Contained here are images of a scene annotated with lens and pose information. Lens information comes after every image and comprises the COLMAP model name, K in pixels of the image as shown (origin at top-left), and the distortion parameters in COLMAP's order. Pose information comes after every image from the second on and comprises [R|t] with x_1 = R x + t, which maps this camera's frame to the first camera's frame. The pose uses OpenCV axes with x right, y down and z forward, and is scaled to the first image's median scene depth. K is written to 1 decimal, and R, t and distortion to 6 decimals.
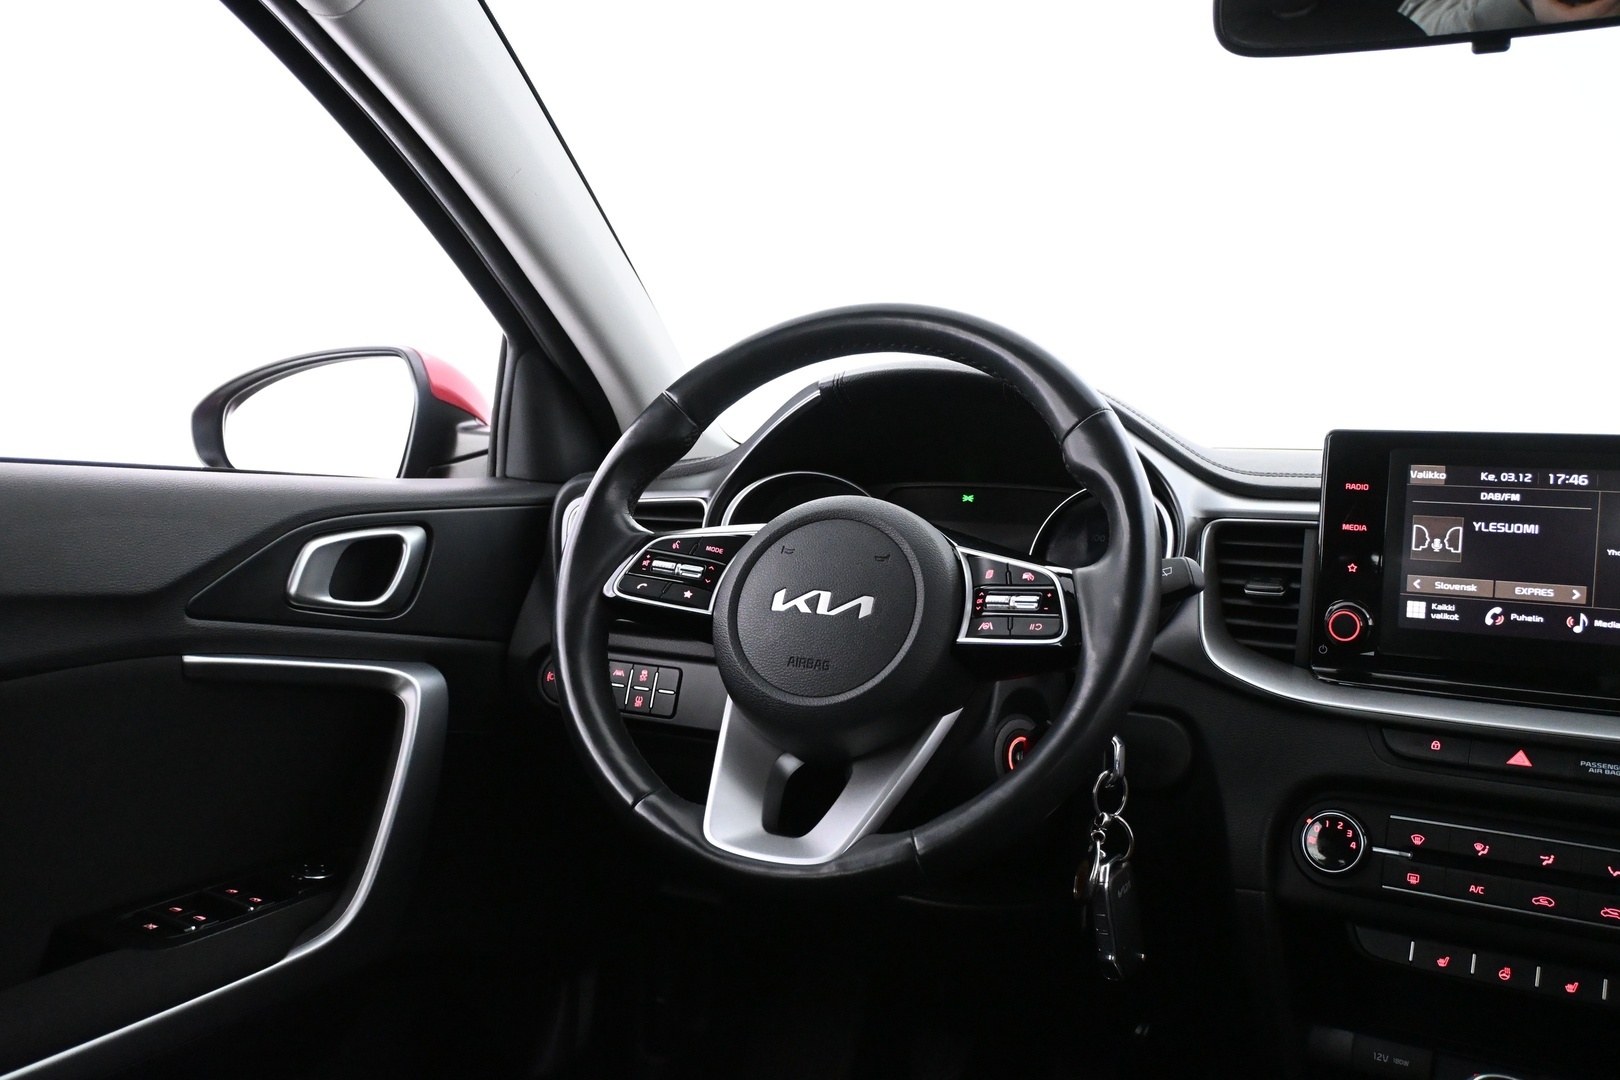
lens RADIAL K [[1499.2, 0, 813.3], [0, 1499.2, 531.8], [0, 0, 1]] dist [-0.006507, 0.000000]
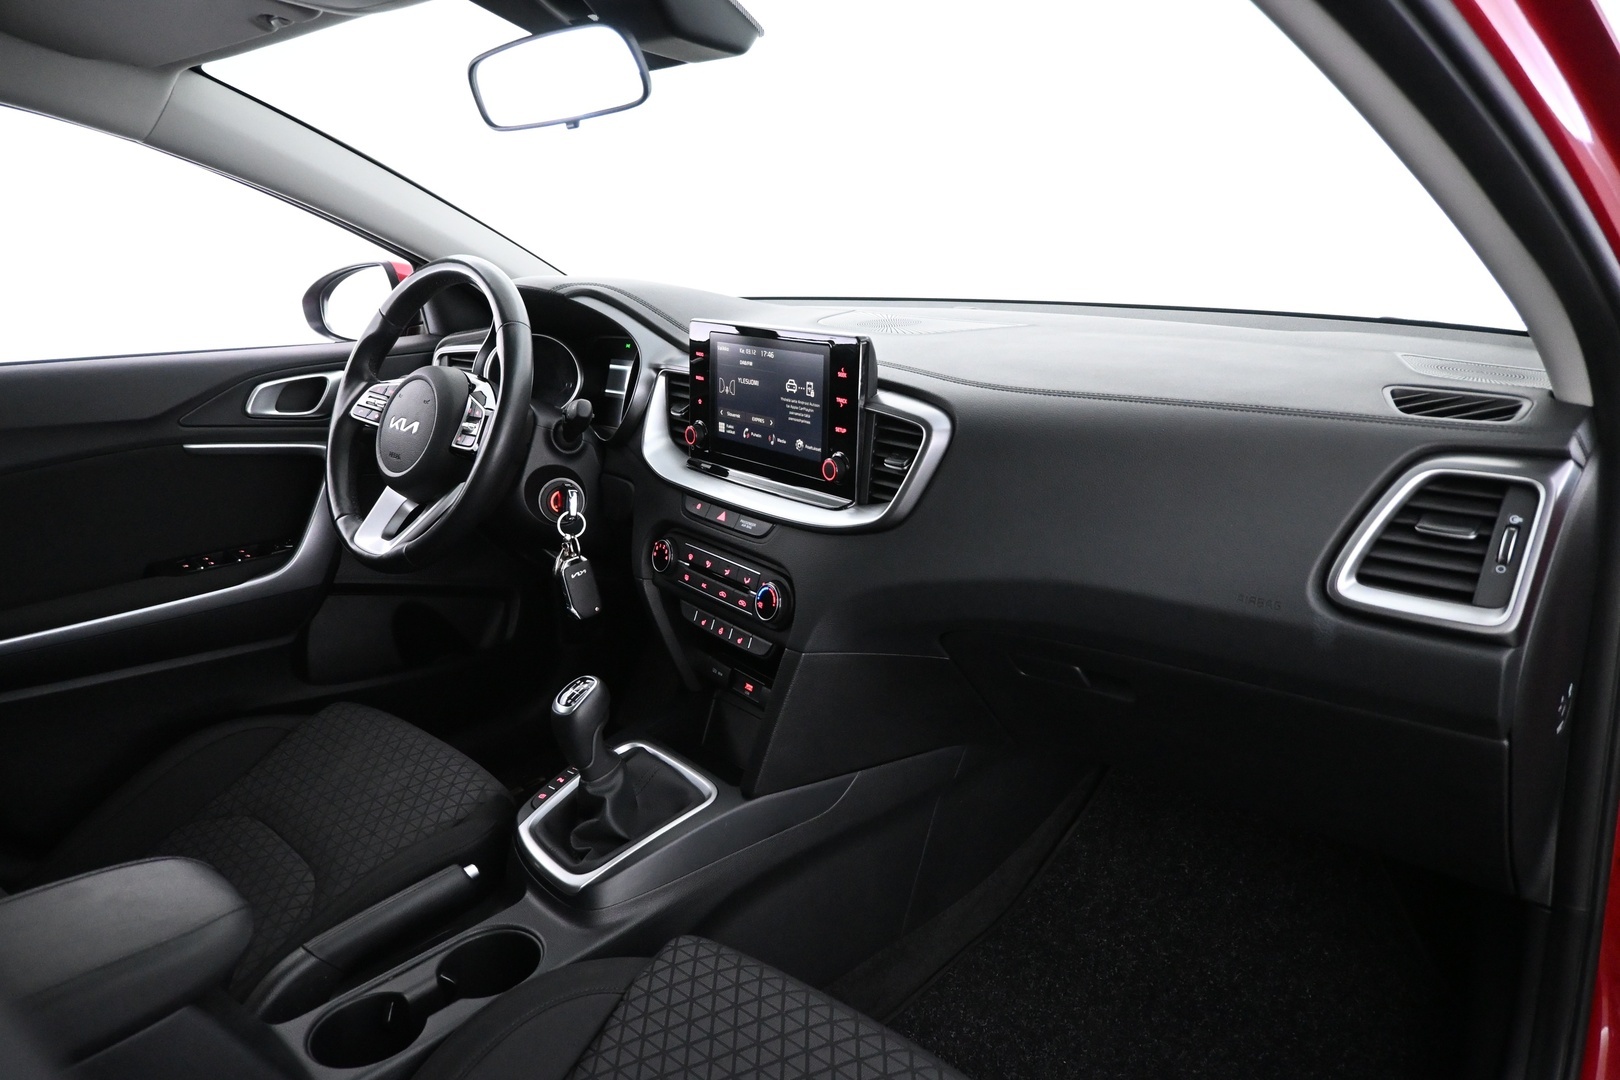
lens RADIAL K [[1093.4, 0, 804.3], [0, 1093.4, 533.6], [0, 0, 1]] dist [-0.008807, -0.000679]
pose [[0.938825, 0.042937, -0.341709, 0.951245], [0.035968, 0.974548, 0.221275, -0.106347], [0.342512, -0.220029, 0.913385, -0.150983]]
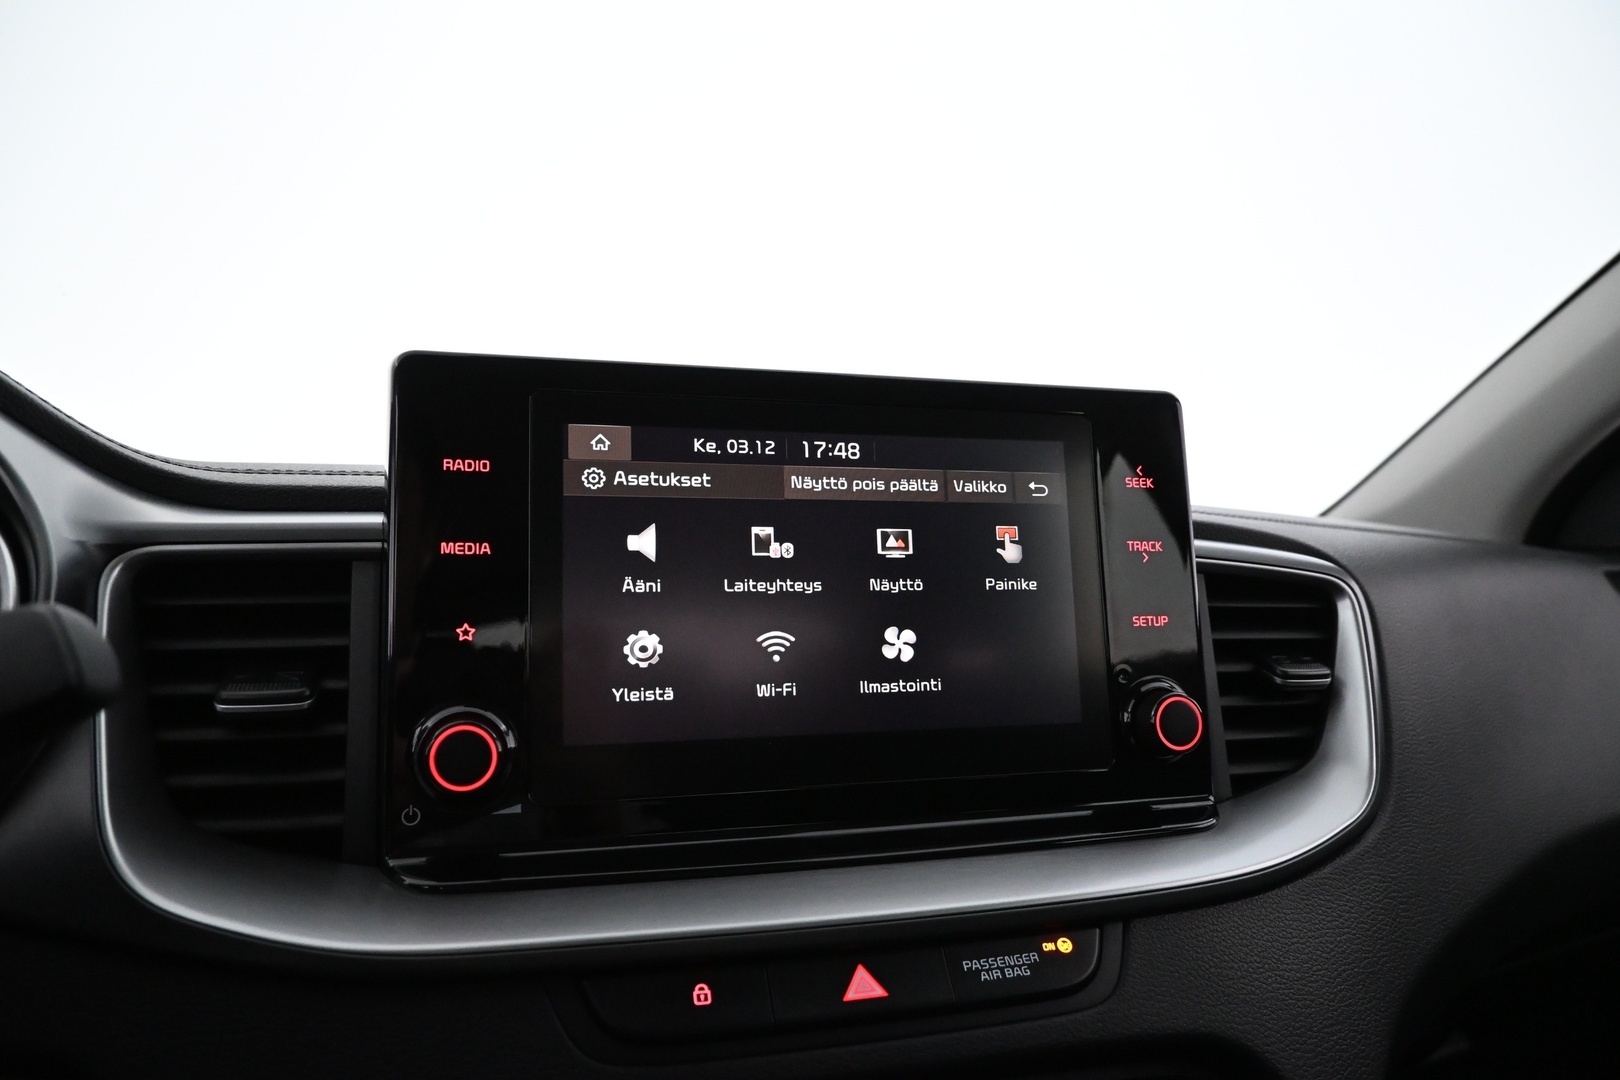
lens RADIAL K [[1093.4, 0, 807.1], [0, 1093.4, 538.7], [0, 0, 1]] dist [-0.008807, -0.000679]
pose [[0.667790, 0.019126, 0.744104, 0.180957], [0.078806, 0.992235, -0.096228, 0.038006], [-0.740167, 0.122900, 0.661097, 0.716294]]
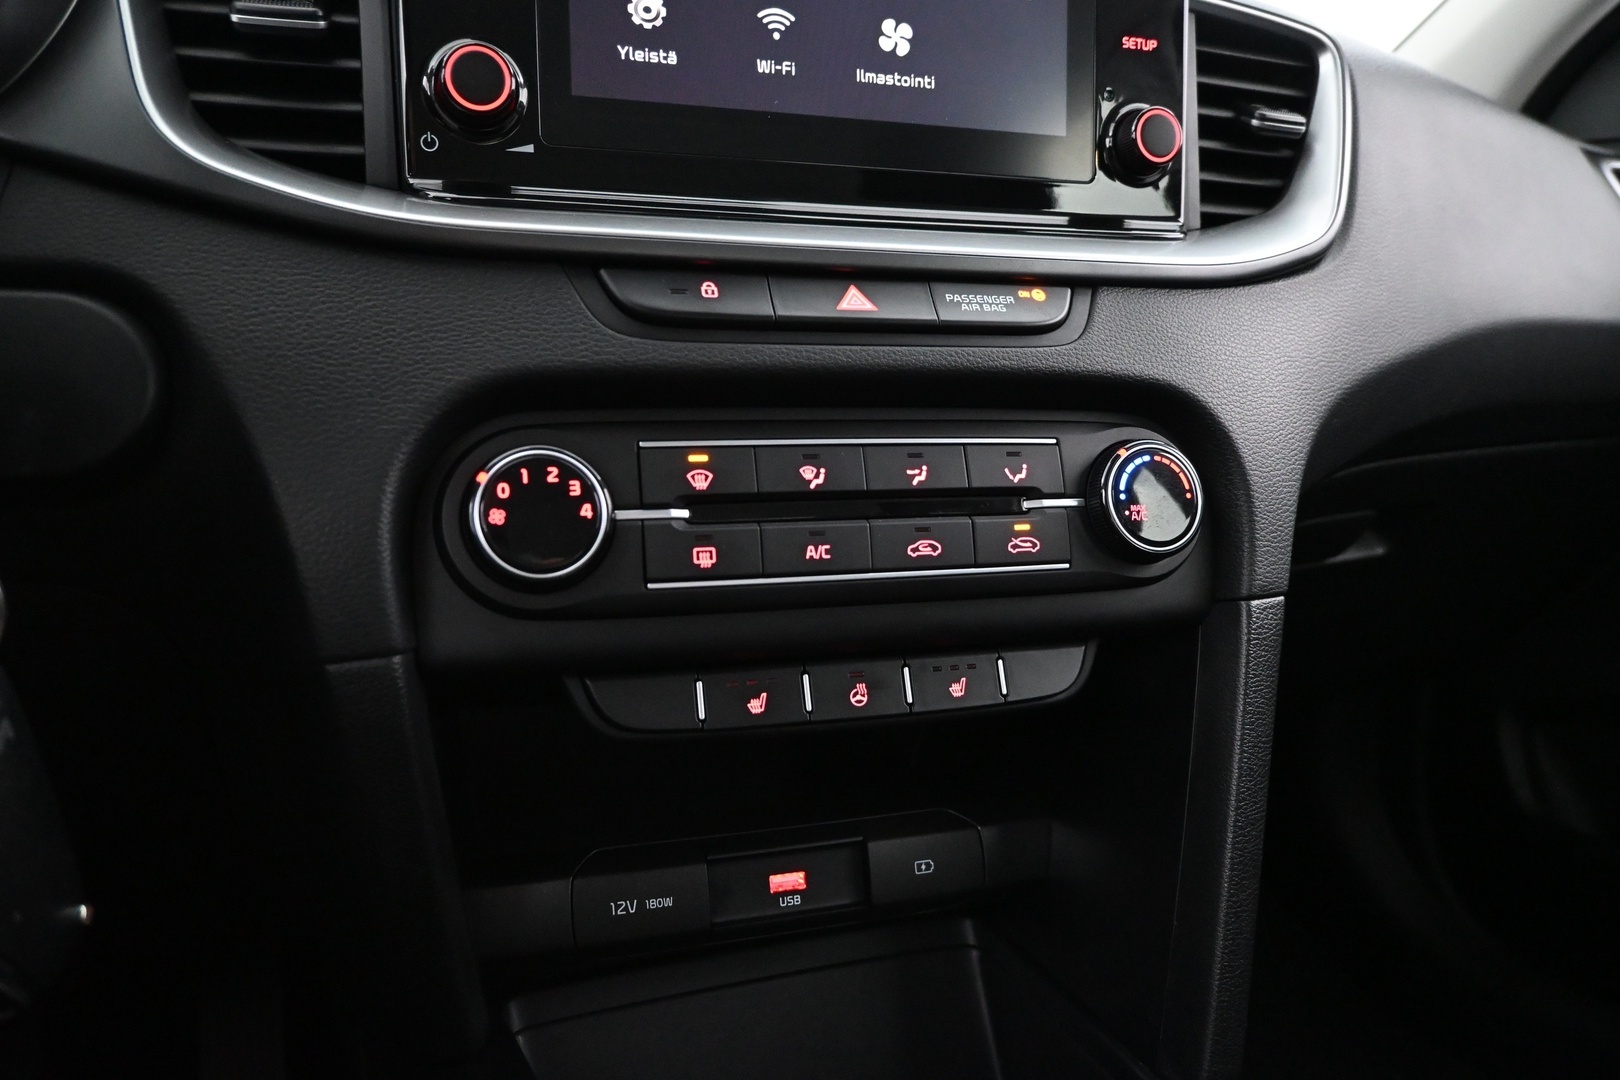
lens RADIAL K [[1093.4, 0, 808.2], [0, 1093.4, 543.7], [0, 0, 1]] dist [-0.008807, -0.000679]
pose [[0.647786, -0.142420, 0.748392, 0.146954], [0.057284, 0.988695, 0.138567, 0.172327], [-0.759666, -0.046890, 0.648621, 0.711300]]
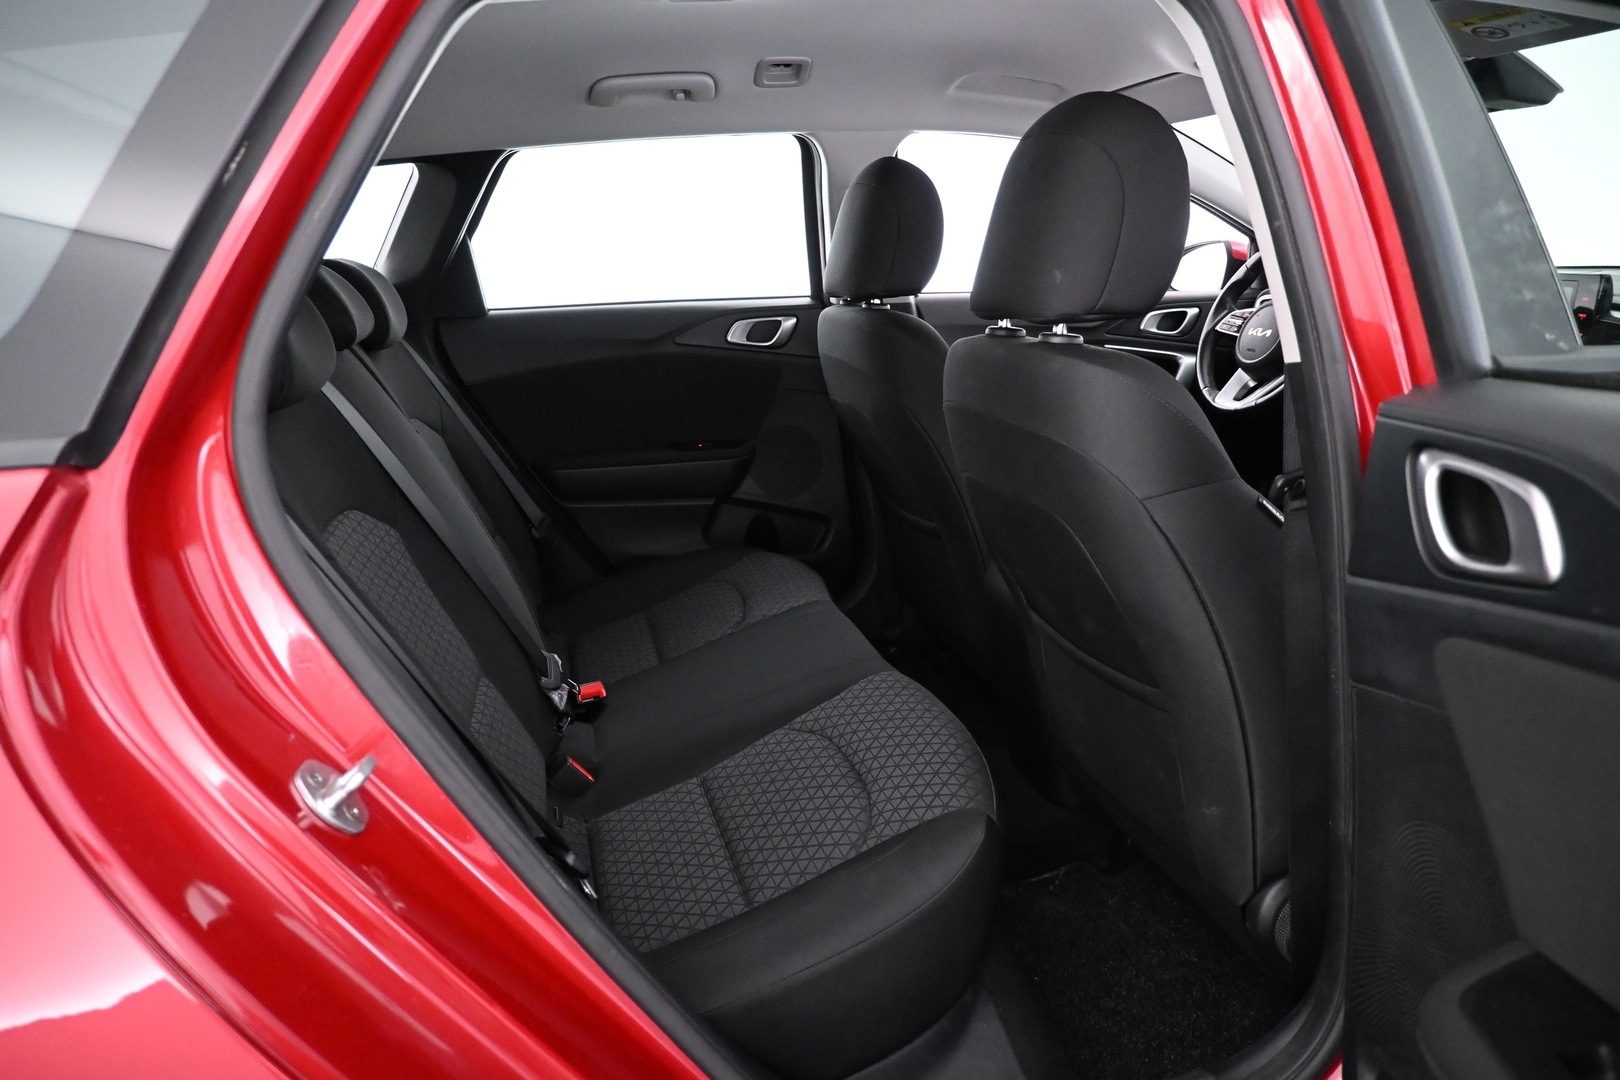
lens RADIAL K [[1093.4, 0, 813.0], [0, 1093.4, 537.6], [0, 0, 1]] dist [-0.008807, -0.000679]
pose [[0.616716, 0.154021, -0.771971, 1.257156], [0.007478, 0.979481, 0.201397, 0.001510], [0.787151, -0.129977, 0.602910, -1.214337]]
